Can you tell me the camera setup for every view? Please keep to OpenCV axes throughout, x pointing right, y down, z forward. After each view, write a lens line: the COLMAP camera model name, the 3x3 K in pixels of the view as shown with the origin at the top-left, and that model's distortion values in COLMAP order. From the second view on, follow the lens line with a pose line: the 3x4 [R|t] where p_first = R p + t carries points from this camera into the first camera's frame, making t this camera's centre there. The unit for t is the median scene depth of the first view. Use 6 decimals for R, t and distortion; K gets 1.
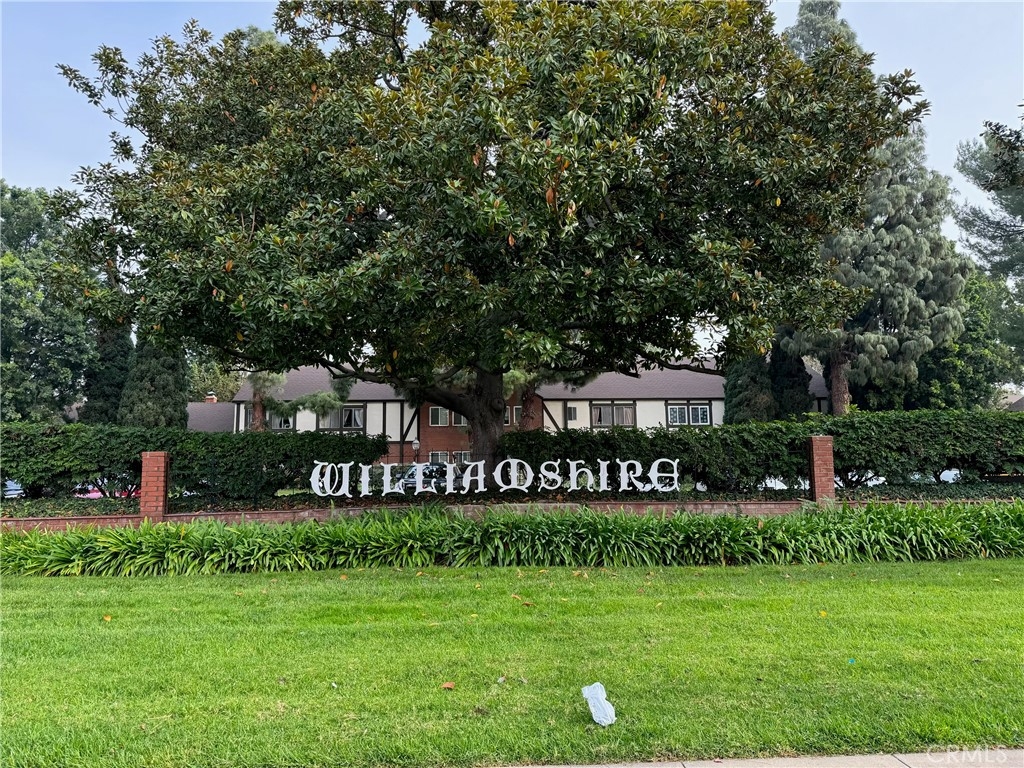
lens RADIAL K [[715.2, 0, 512.0], [0, 715.2, 384.0], [0, 0, 1]] dist [0.104032, -0.120368]
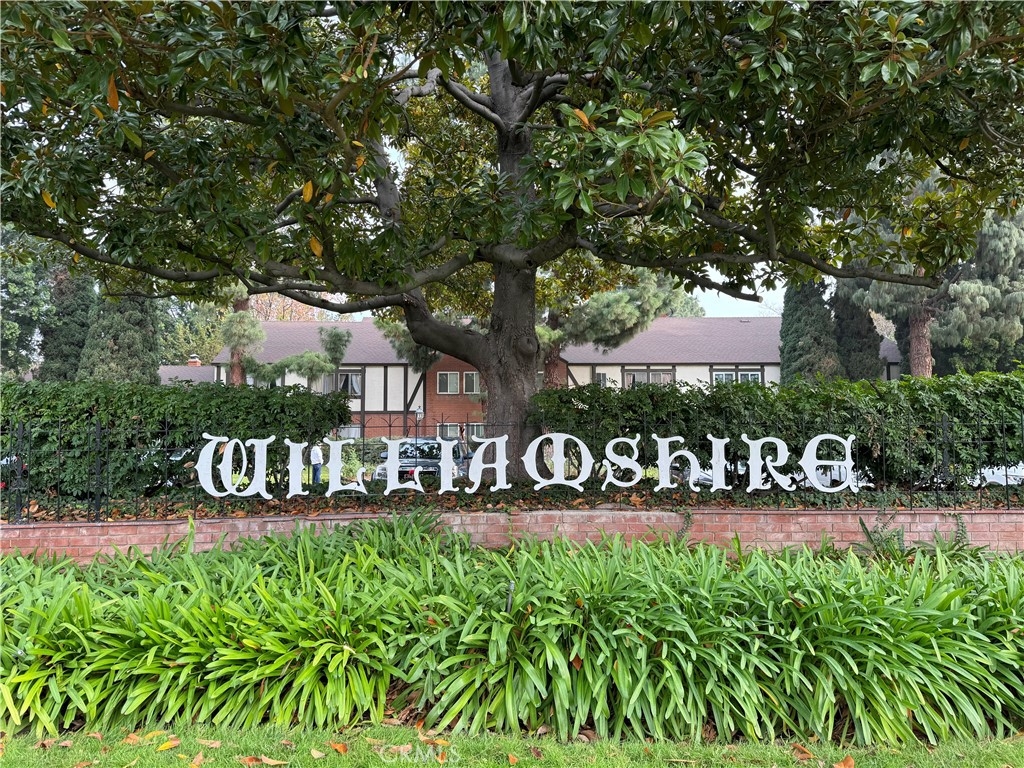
lens RADIAL K [[715.2, 0, 512.0], [0, 715.2, 384.0], [0, 0, 1]] dist [0.104032, -0.120368]
pose [[0.999797, 0.004901, -0.019544, -0.023390], [-0.004161, 0.999281, 0.037692, 0.043712], [0.019715, -0.037603, 0.999098, 0.424629]]
